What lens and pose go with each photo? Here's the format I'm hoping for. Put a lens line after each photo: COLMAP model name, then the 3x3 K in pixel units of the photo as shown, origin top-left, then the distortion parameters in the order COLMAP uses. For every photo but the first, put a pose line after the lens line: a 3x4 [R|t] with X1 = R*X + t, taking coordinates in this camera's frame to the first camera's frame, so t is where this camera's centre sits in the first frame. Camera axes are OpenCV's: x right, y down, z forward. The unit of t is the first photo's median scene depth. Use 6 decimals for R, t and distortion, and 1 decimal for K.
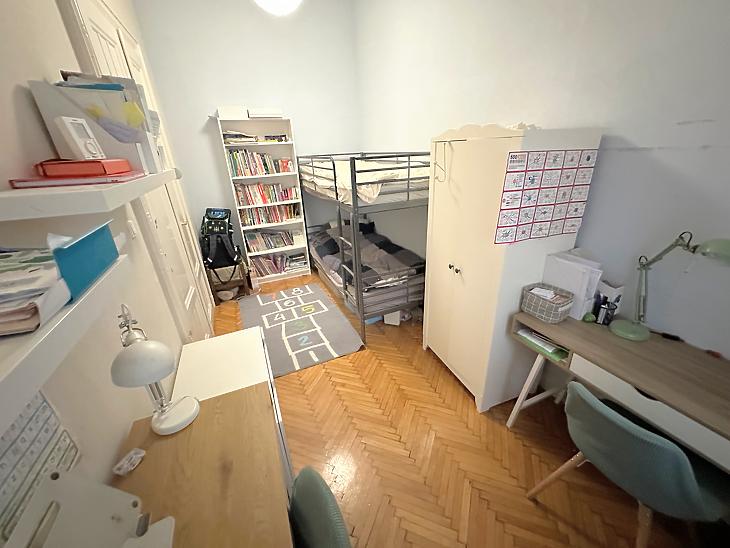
lens RADIAL K [[292.9, 0, 365.0], [0, 292.9, 274.0], [0, 0, 1]] dist [-0.000189, -0.000012]
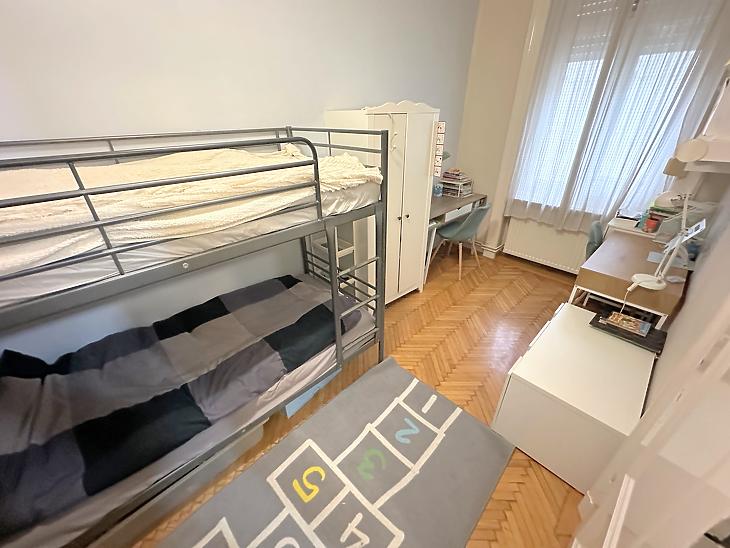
lens RADIAL K [[292.9, 0, 365.0], [0, 292.9, 274.0], [0, 0, 1]] dist [-0.000189, -0.000012]
pose [[-0.341375, -0.401999, 0.849624, -0.607391], [0.410898, 0.749149, 0.519556, -0.412968], [-0.845356, 0.526472, -0.090561, 1.011637]]
